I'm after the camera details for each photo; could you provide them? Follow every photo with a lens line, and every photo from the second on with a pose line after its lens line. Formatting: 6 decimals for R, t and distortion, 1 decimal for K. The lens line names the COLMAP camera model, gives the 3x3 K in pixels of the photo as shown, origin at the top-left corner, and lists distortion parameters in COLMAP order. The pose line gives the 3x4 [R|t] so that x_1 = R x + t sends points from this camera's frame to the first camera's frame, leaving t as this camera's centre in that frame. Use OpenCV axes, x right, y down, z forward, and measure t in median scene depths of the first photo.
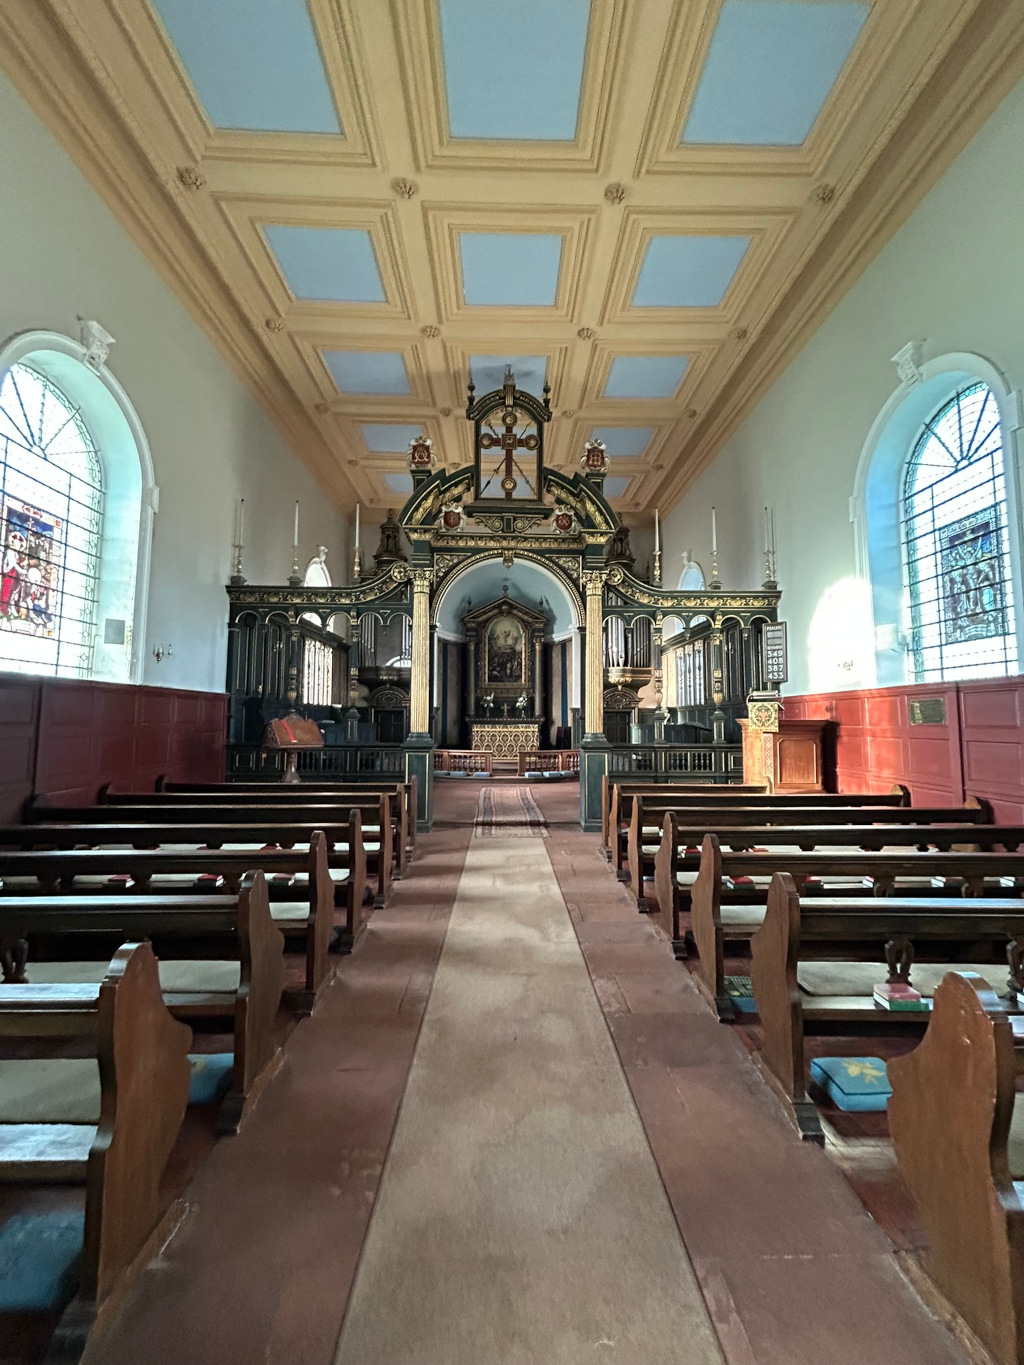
lens RADIAL K [[548.4, 0, 512.8], [0, 548.4, 685.1], [0, 0, 1]] dist [-0.007386, 0.001902]
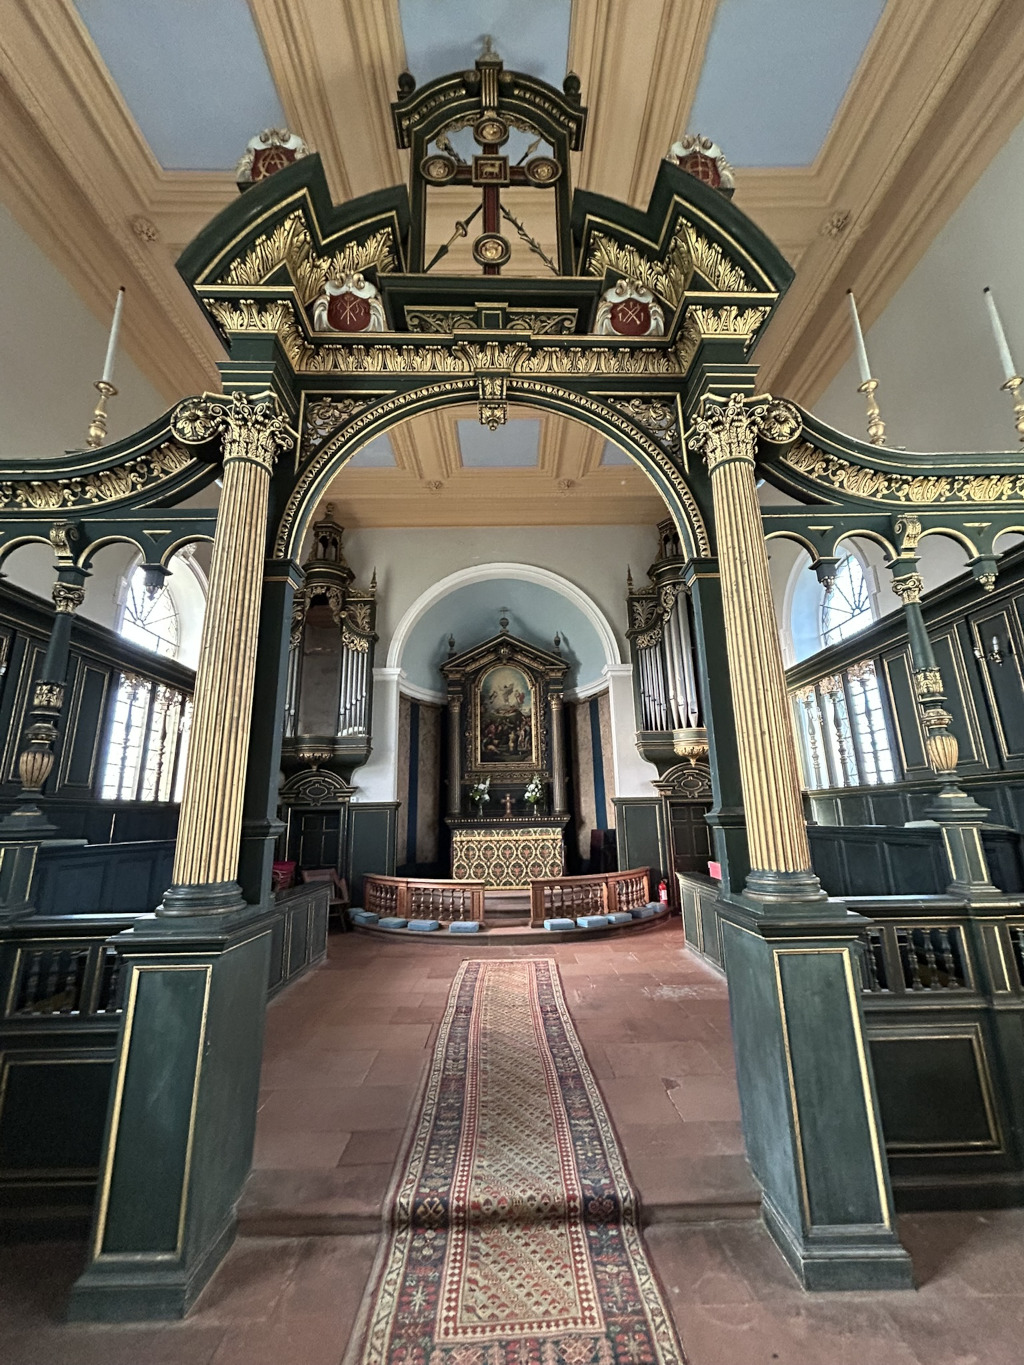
lens RADIAL K [[548.4, 0, 514.6], [0, 548.4, 681.4], [0, 0, 1]] dist [-0.007386, 0.001902]
pose [[0.999639, -0.025901, -0.007078, 0.003865], [0.024232, 0.983790, -0.177678, 0.026058], [0.011565, 0.177442, 0.984063, 0.510592]]
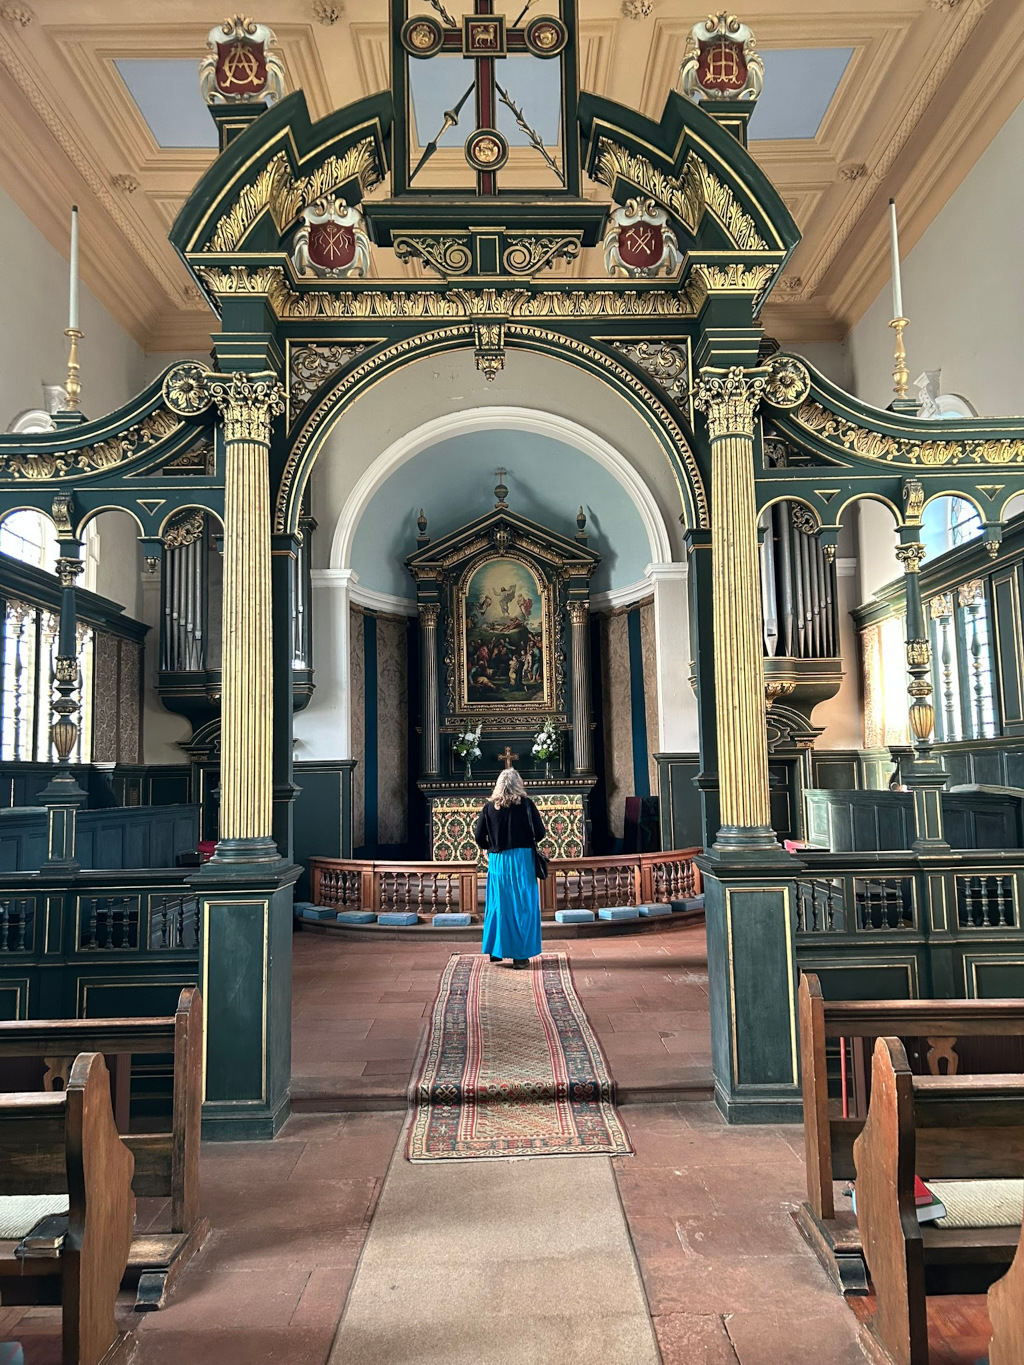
lens RADIAL K [[1010.7, 0, 520.4], [0, 1010.7, 675.1], [0, 0, 1]] dist [0.028586, -0.011147]
pose [[0.999587, -0.026872, -0.010221, 0.010331], [0.026459, 0.998906, -0.038547, 0.009159], [0.011246, 0.038260, 0.999205, 0.261990]]
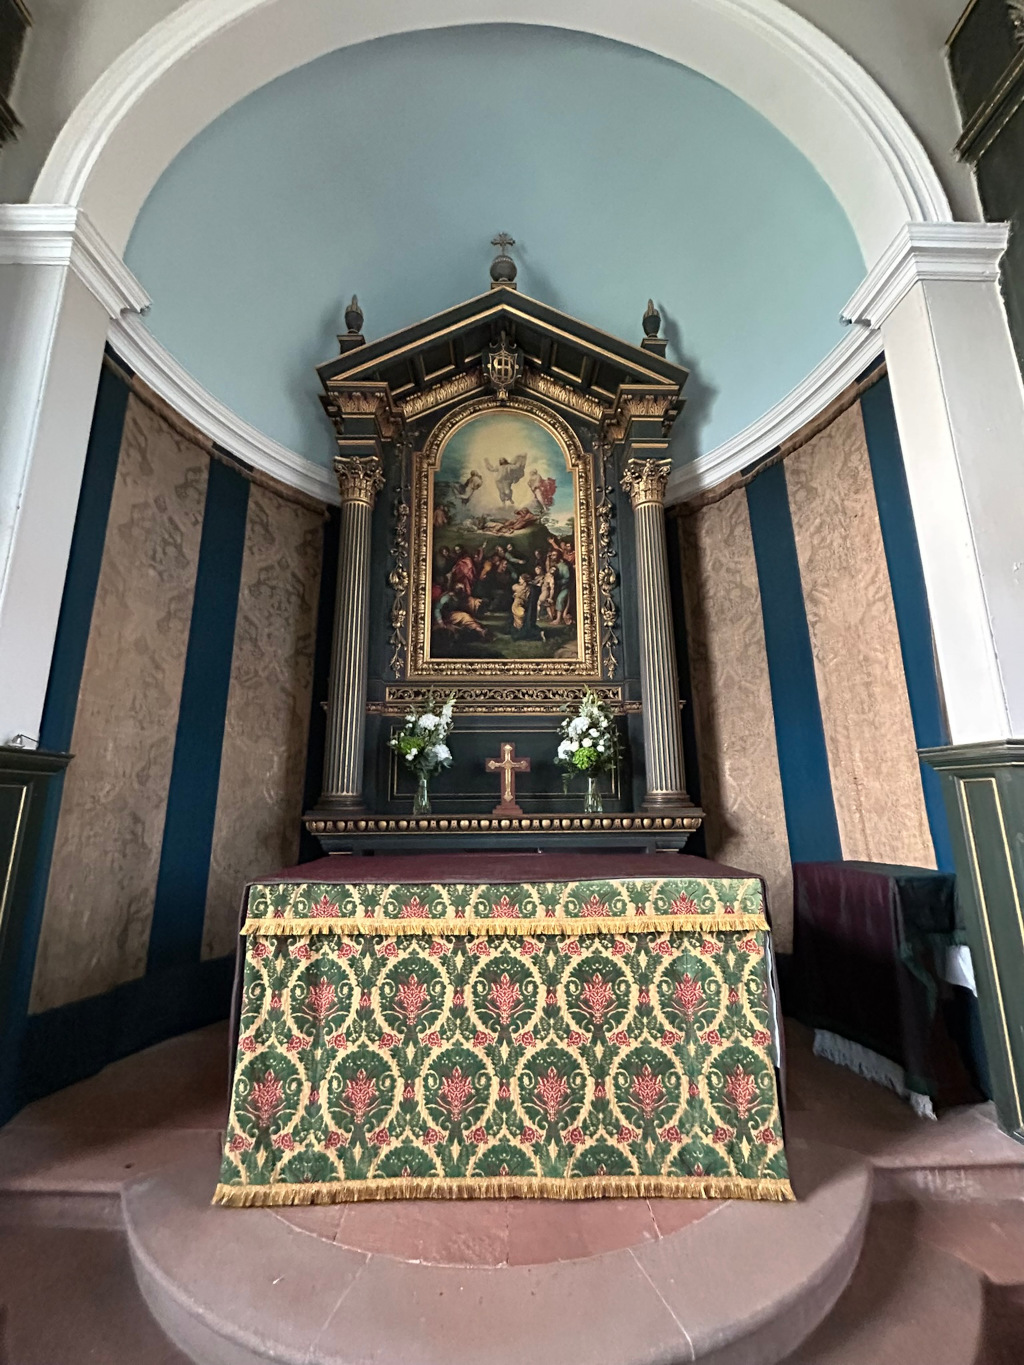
lens RADIAL K [[548.4, 0, 512.6], [0, 548.4, 684.3], [0, 0, 1]] dist [-0.007386, 0.001902]
pose [[0.999941, -0.010142, -0.003846, -0.015201], [0.009466, 0.989063, -0.147188, 0.061728], [0.005297, 0.147143, 0.989101, 1.177366]]
